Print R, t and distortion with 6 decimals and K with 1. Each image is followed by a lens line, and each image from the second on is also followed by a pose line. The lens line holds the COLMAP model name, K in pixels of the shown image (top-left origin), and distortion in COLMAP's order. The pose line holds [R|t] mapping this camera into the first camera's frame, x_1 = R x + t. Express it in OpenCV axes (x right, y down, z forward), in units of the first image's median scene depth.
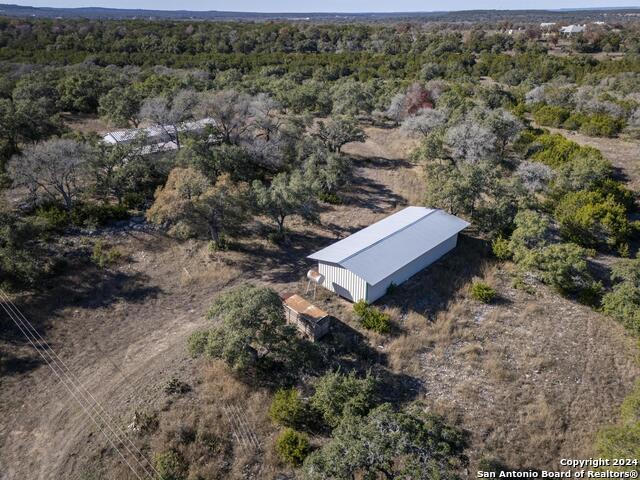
lens RADIAL K [[477.0, 0, 320.0], [0, 477.0, 240.0], [0, 0, 1]] dist [0.083875, -0.060473]
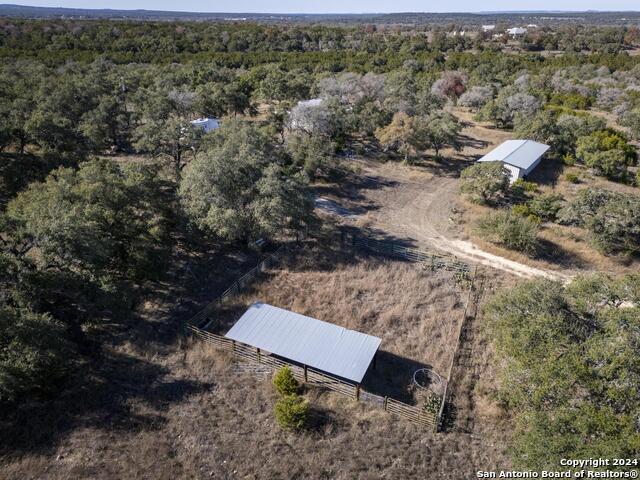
lens RADIAL K [[477.0, 0, 320.0], [0, 477.0, 240.0], [0, 0, 1]] dist [0.083875, -0.060473]
pose [[0.991567, -0.049670, 0.119701, -0.129454], [0.049766, 0.998758, 0.002188, 0.045814], [-0.119661, 0.003787, 0.992808, -0.108332]]
